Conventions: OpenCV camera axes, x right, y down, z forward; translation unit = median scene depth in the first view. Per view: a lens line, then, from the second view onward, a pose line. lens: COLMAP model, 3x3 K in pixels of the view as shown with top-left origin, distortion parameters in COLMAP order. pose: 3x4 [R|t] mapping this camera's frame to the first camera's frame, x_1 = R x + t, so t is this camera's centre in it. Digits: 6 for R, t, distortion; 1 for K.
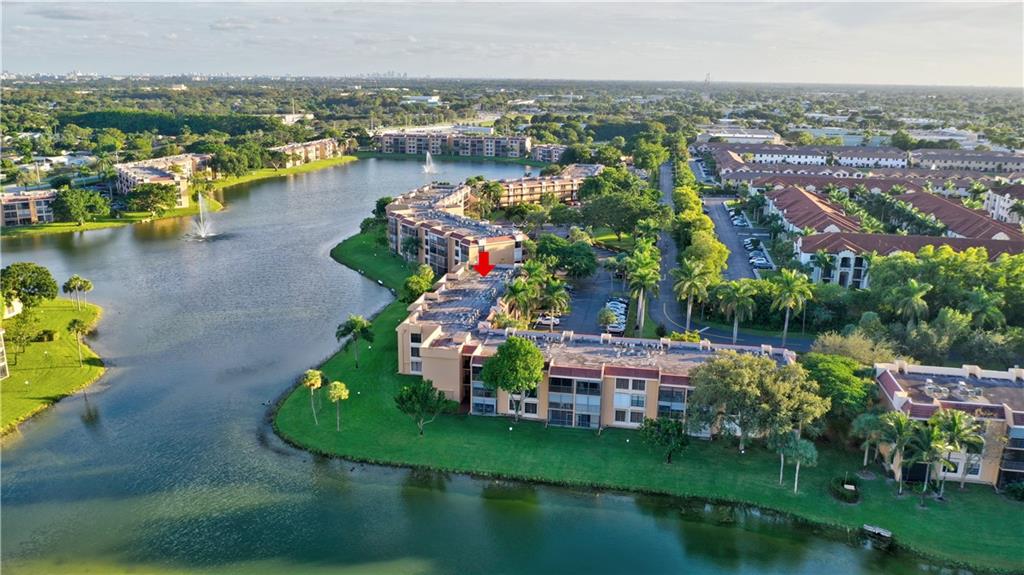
lens RADIAL K [[803.9, 0, 512.0], [0, 803.9, 287.5], [0, 0, 1]] dist [-0.012837, -0.009273]
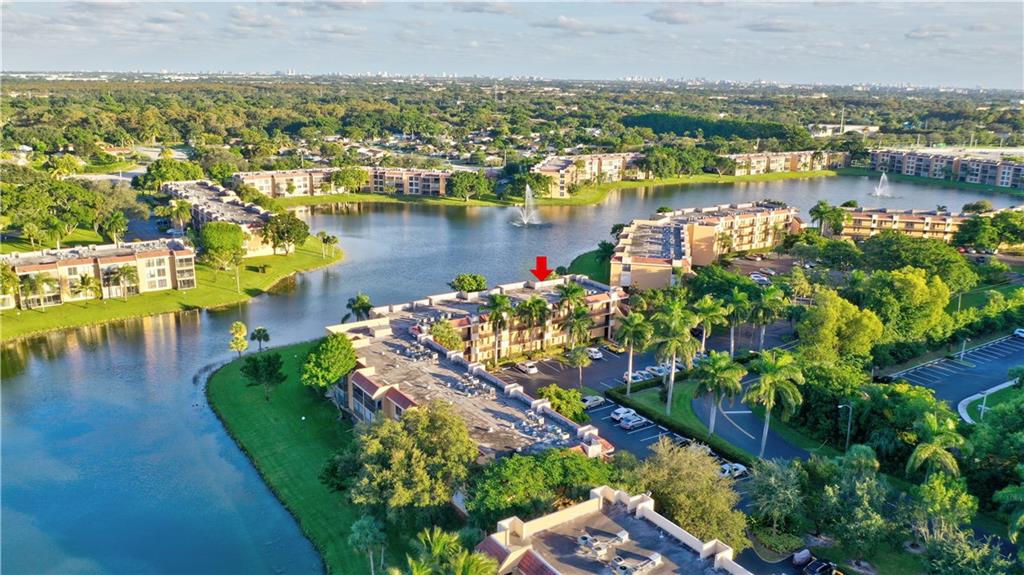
lens RADIAL K [[803.9, 0, 512.0], [0, 803.9, 287.5], [0, 0, 1]] dist [-0.012837, -0.009273]
pose [[0.701442, 0.184871, -0.688333, 0.206811], [-0.192891, 0.978973, 0.066367, -0.025172], [0.686128, 0.086221, 0.722353, 0.106098]]
